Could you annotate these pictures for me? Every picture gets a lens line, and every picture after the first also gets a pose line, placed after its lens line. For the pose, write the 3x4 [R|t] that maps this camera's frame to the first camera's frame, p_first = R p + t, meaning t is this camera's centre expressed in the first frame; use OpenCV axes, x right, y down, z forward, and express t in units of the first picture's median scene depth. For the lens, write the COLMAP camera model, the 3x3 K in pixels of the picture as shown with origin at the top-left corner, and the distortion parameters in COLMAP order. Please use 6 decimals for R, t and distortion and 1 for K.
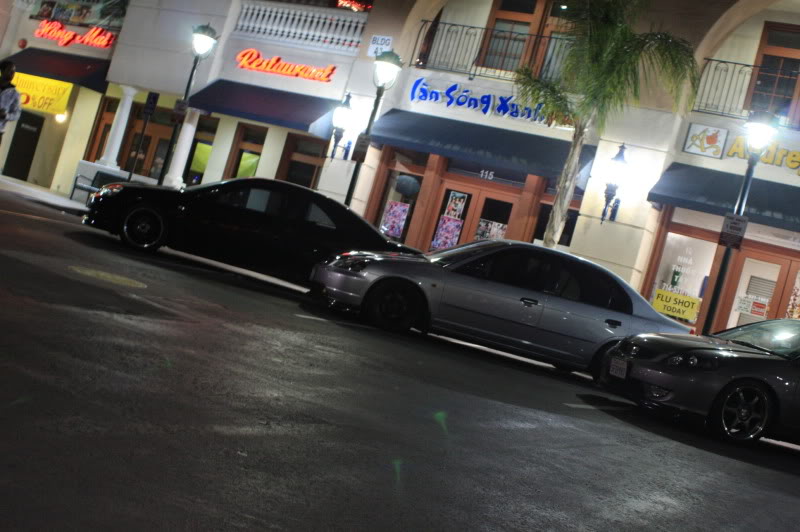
lens RADIAL K [[1070.6, 0, 400.0], [0, 1070.6, 266.0], [0, 0, 1]] dist [-0.157890, 0.103196]
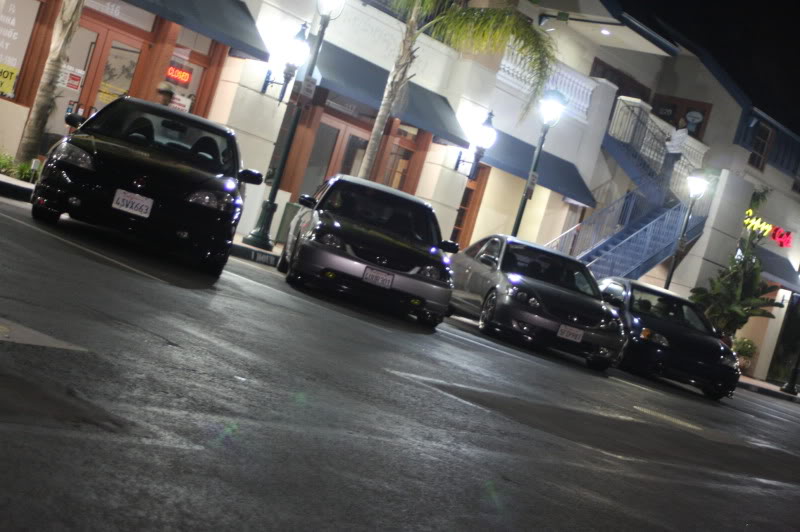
lens RADIAL K [[1564.2, 0, 400.0], [0, 1564.2, 266.0], [0, 0, 1]] dist [-0.028639, 0.241138]
pose [[0.164750, -0.244493, 0.955552, -0.863622], [-0.261873, 0.923179, 0.281360, -0.244850], [-0.950936, -0.296587, 0.088068, 0.544893]]
